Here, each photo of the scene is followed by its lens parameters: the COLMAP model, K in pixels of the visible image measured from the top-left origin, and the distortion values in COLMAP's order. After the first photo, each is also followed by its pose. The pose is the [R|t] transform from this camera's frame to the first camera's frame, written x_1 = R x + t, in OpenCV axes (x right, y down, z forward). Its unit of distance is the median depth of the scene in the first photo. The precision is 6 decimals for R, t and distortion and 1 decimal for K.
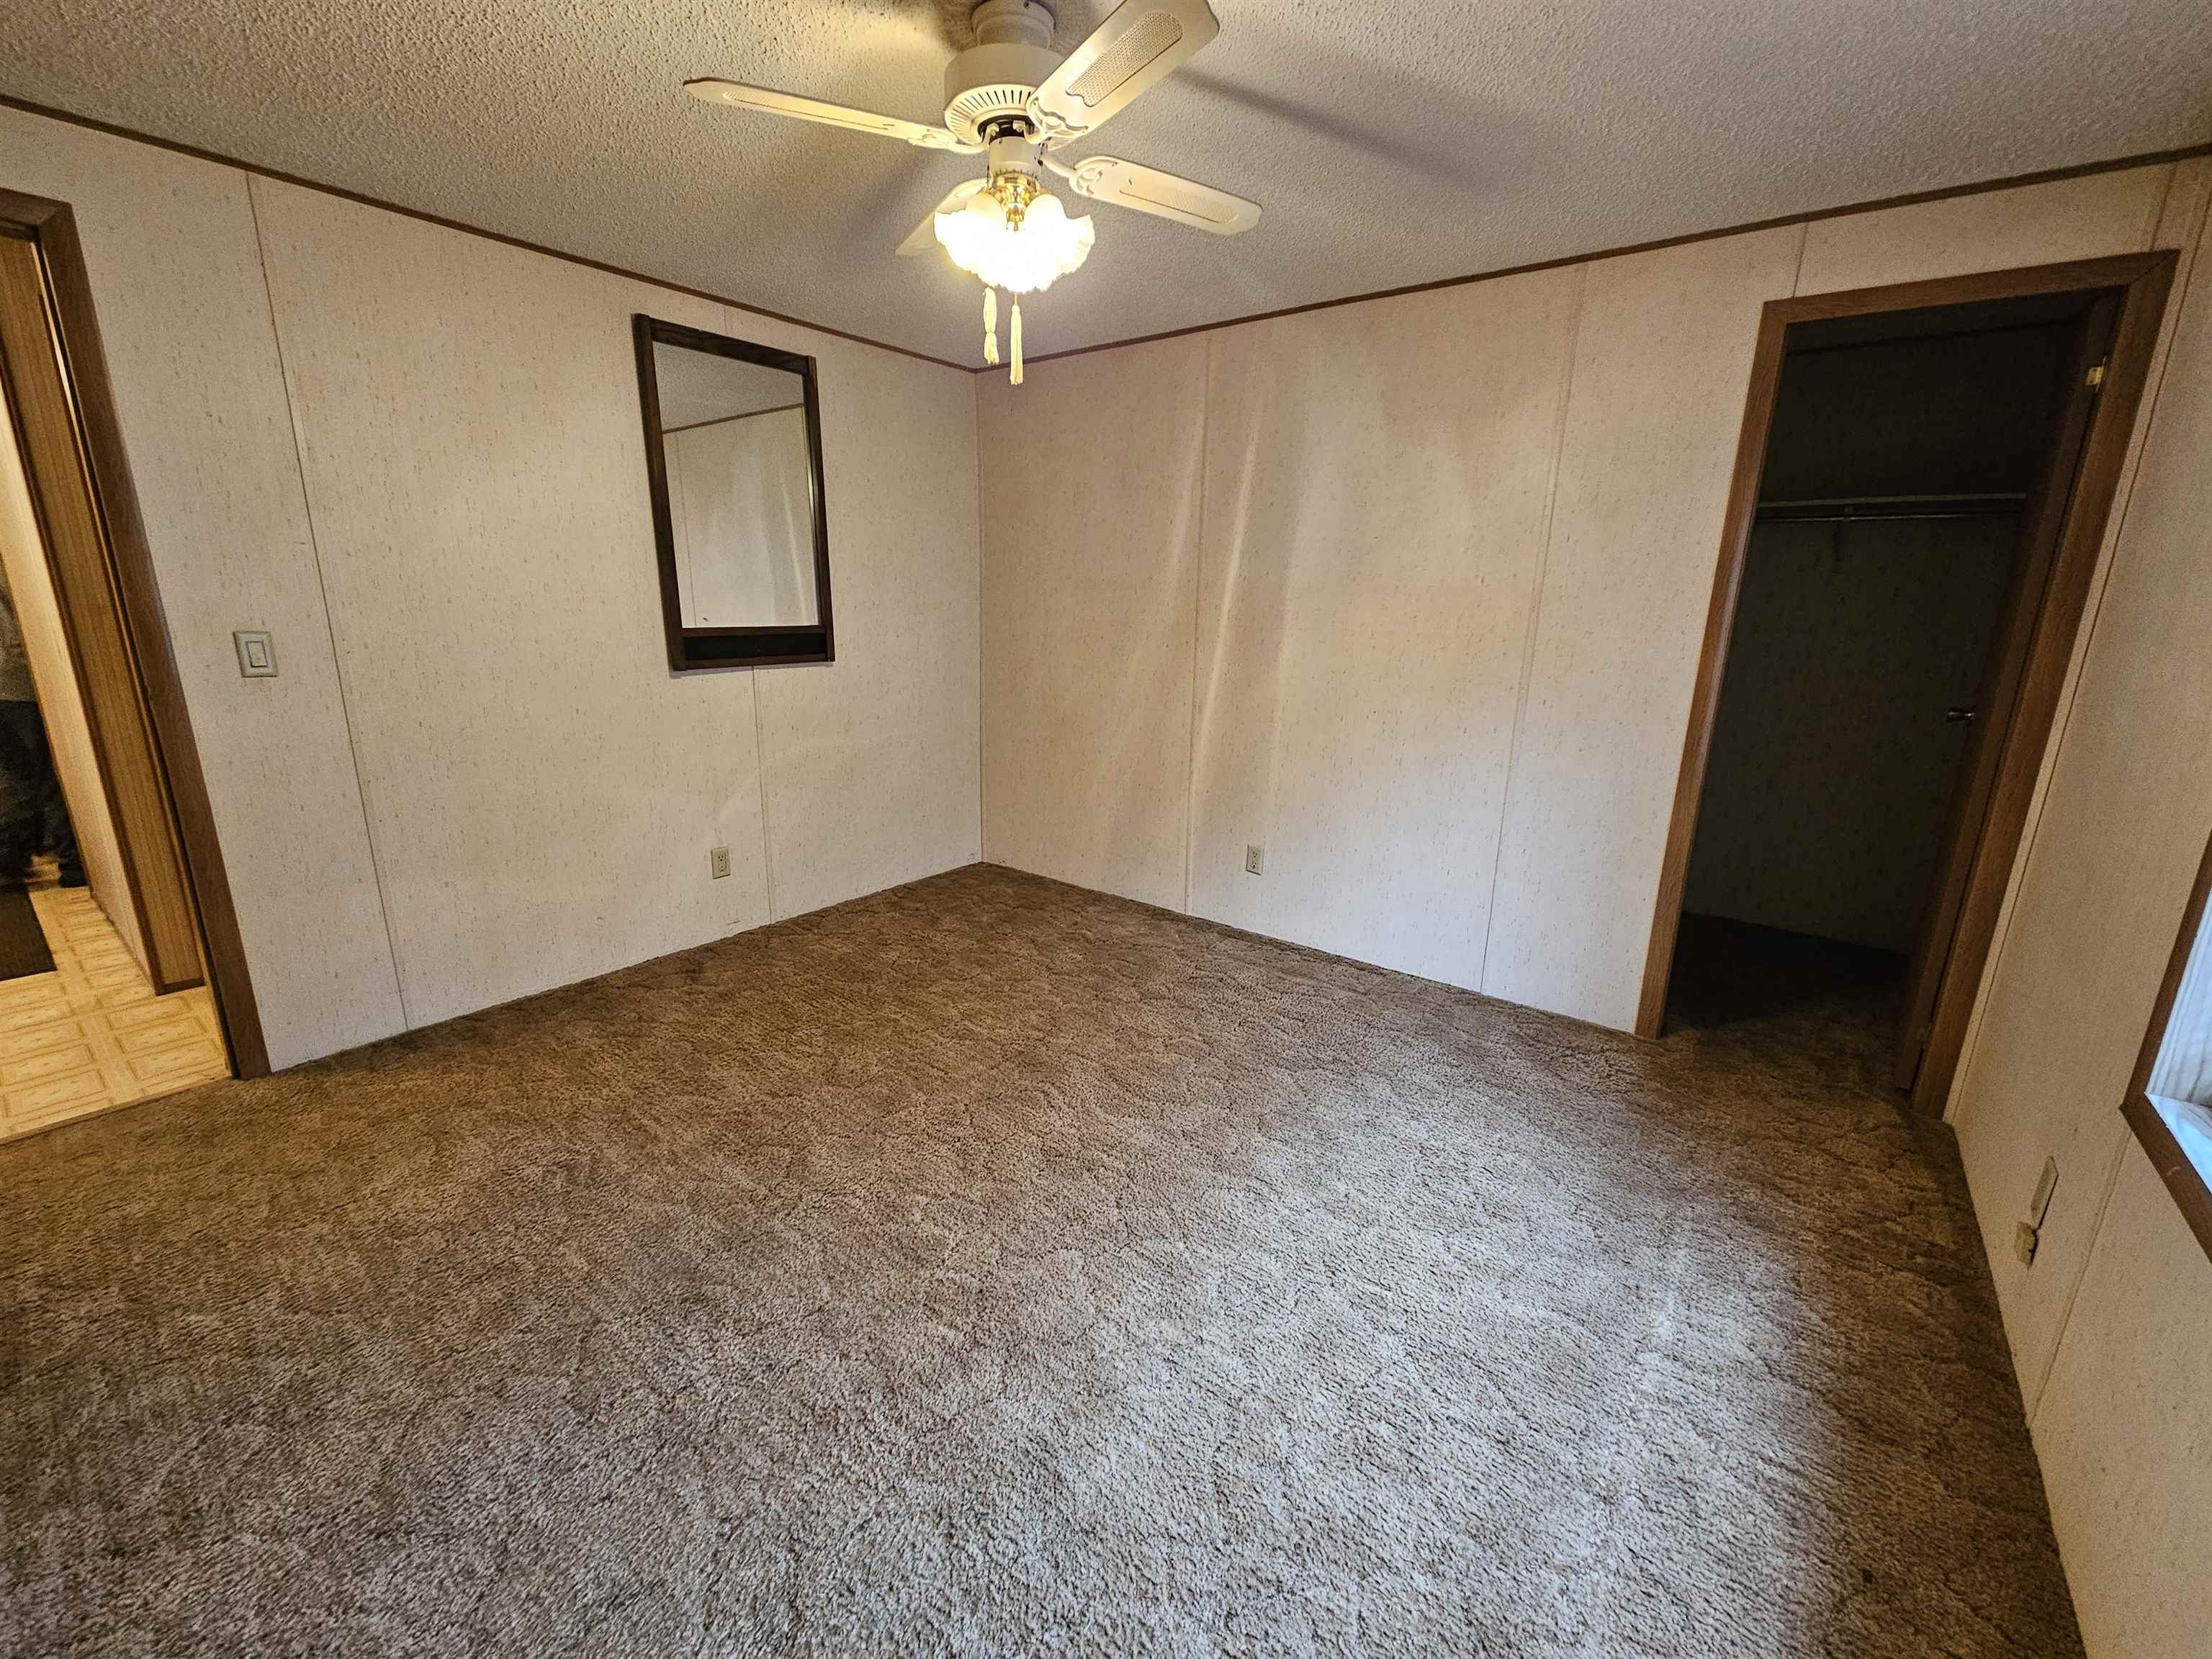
lens RADIAL K [[905.5, 0, 1100.1], [0, 905.5, 823.7], [0, 0, 1]] dist [0.000089, -0.000114]
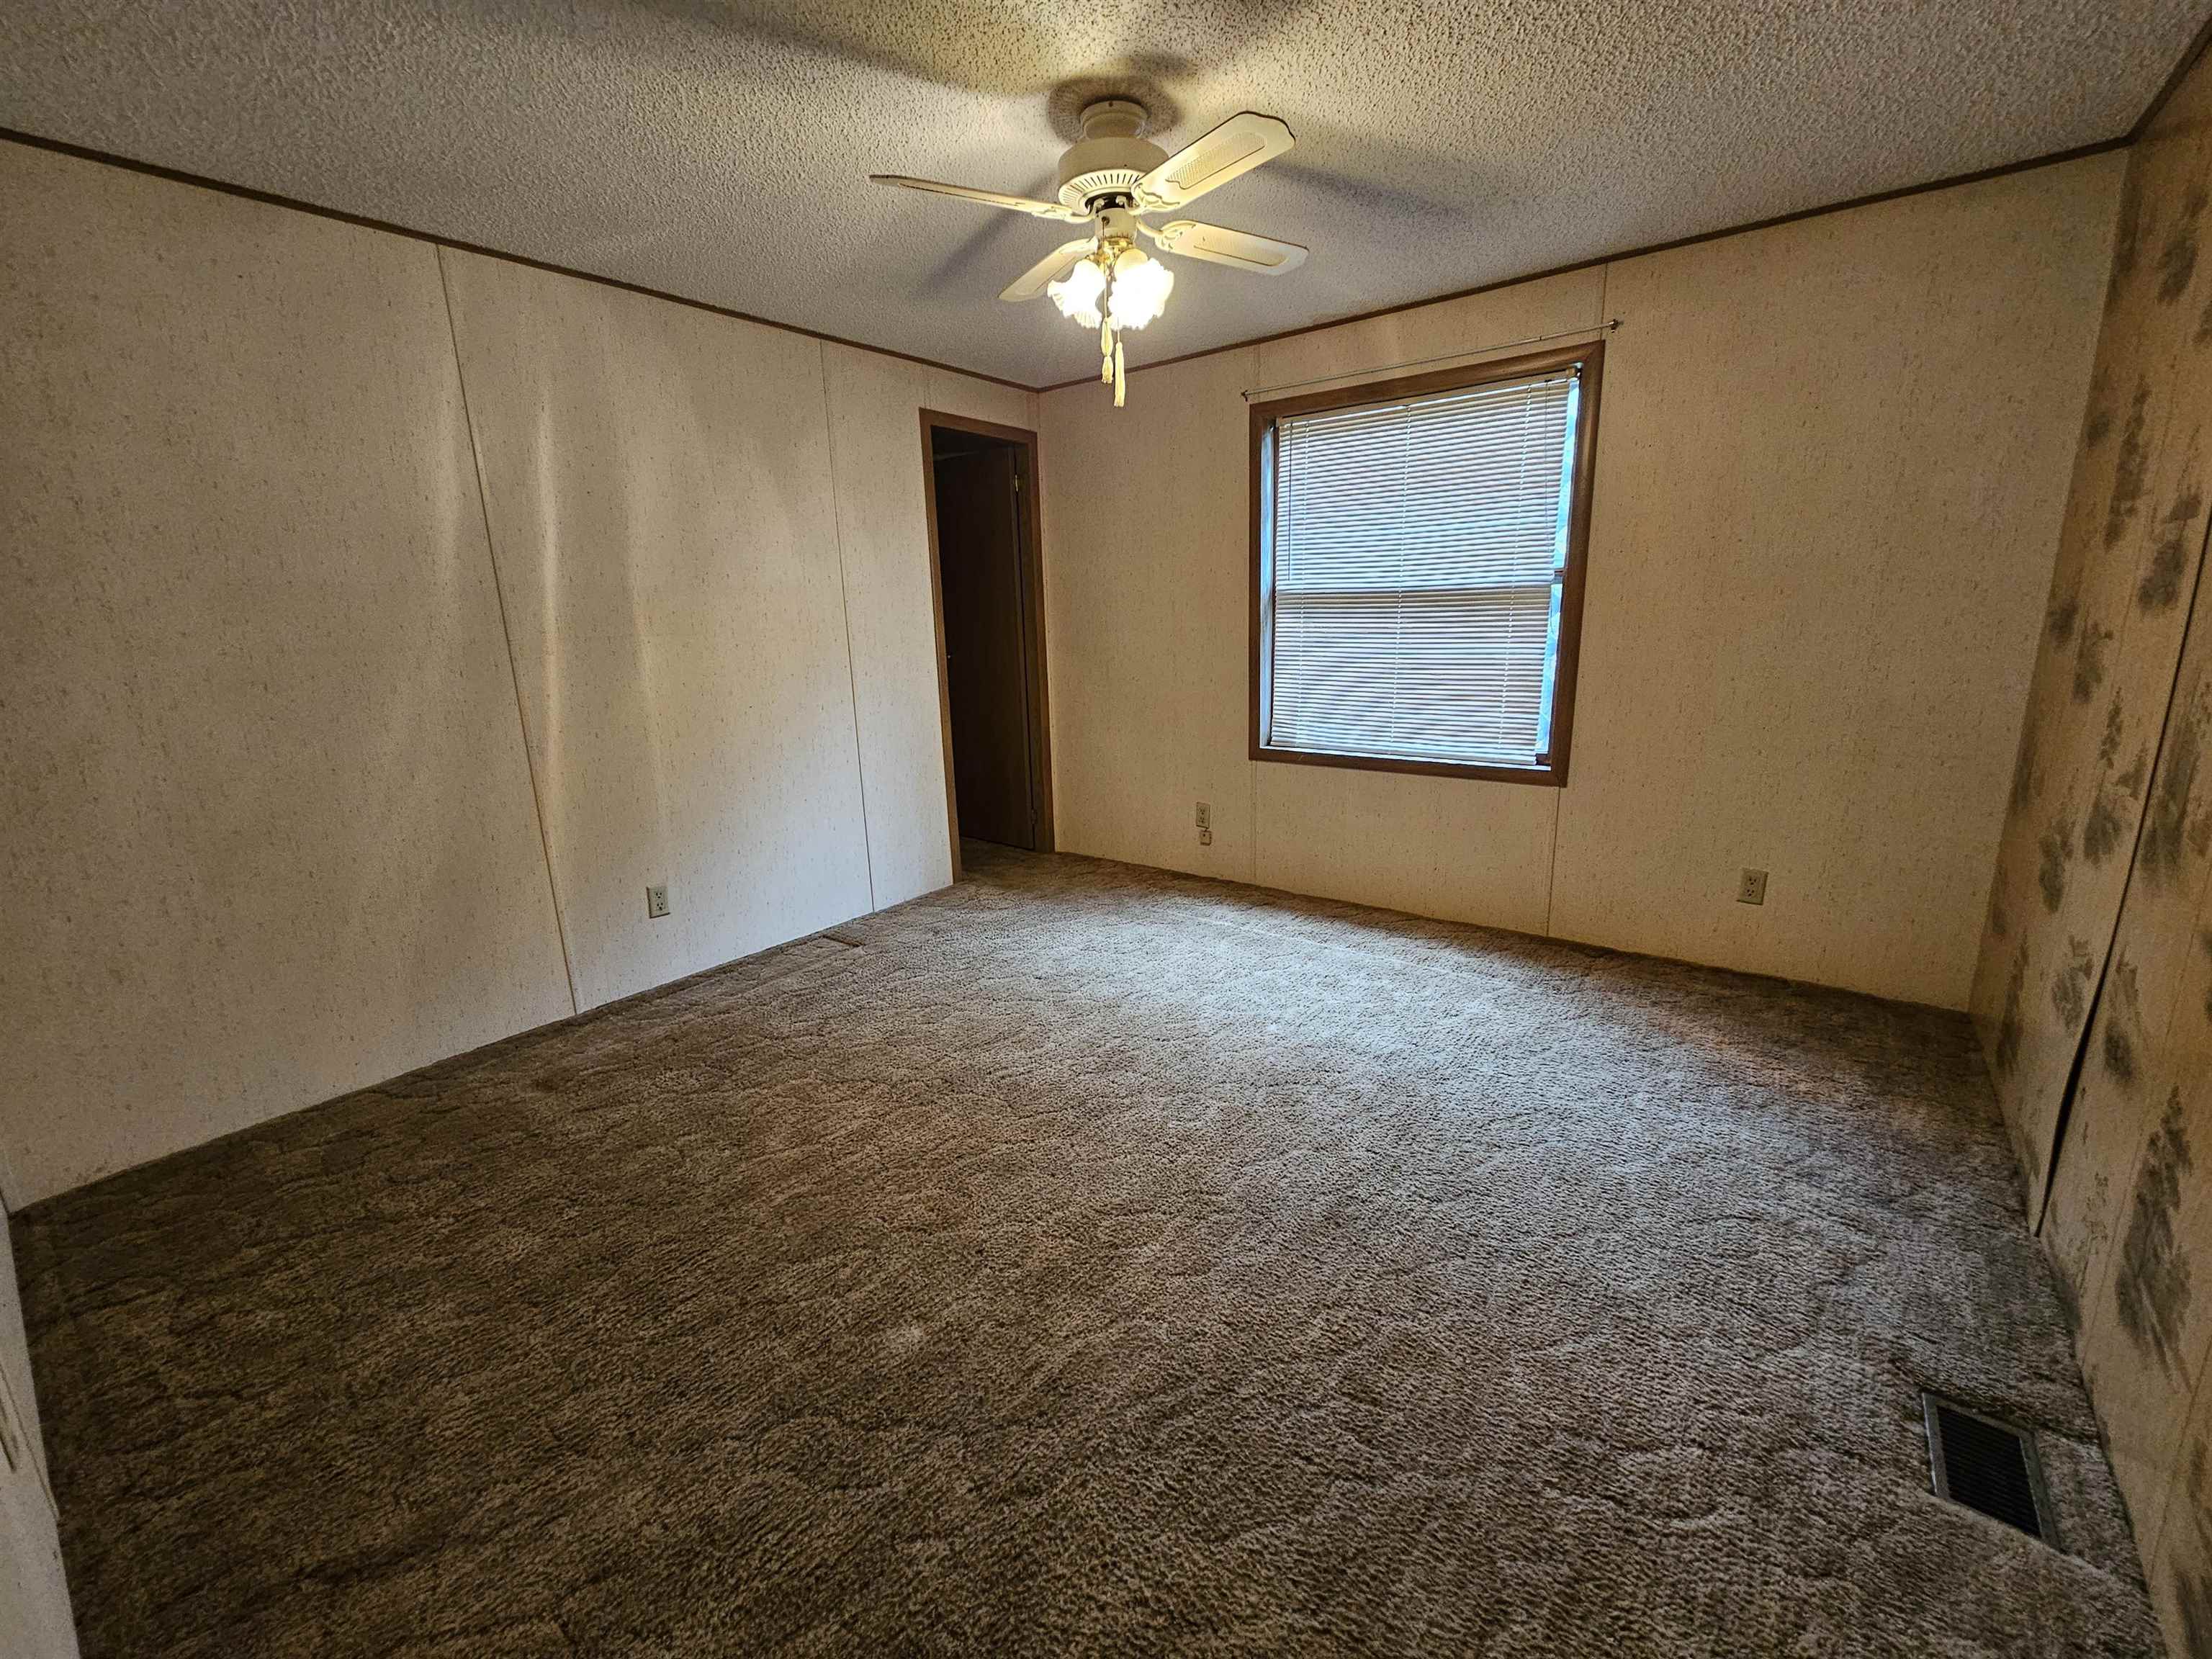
lens RADIAL K [[905.5, 0, 1099.4], [0, 905.5, 823.4], [0, 0, 1]] dist [0.000089, -0.000114]
pose [[-0.005341, -0.250158, 0.968190, -0.815153], [0.274662, 0.930600, 0.241961, -0.153503], [-0.961526, 0.267217, 0.063739, 0.636612]]
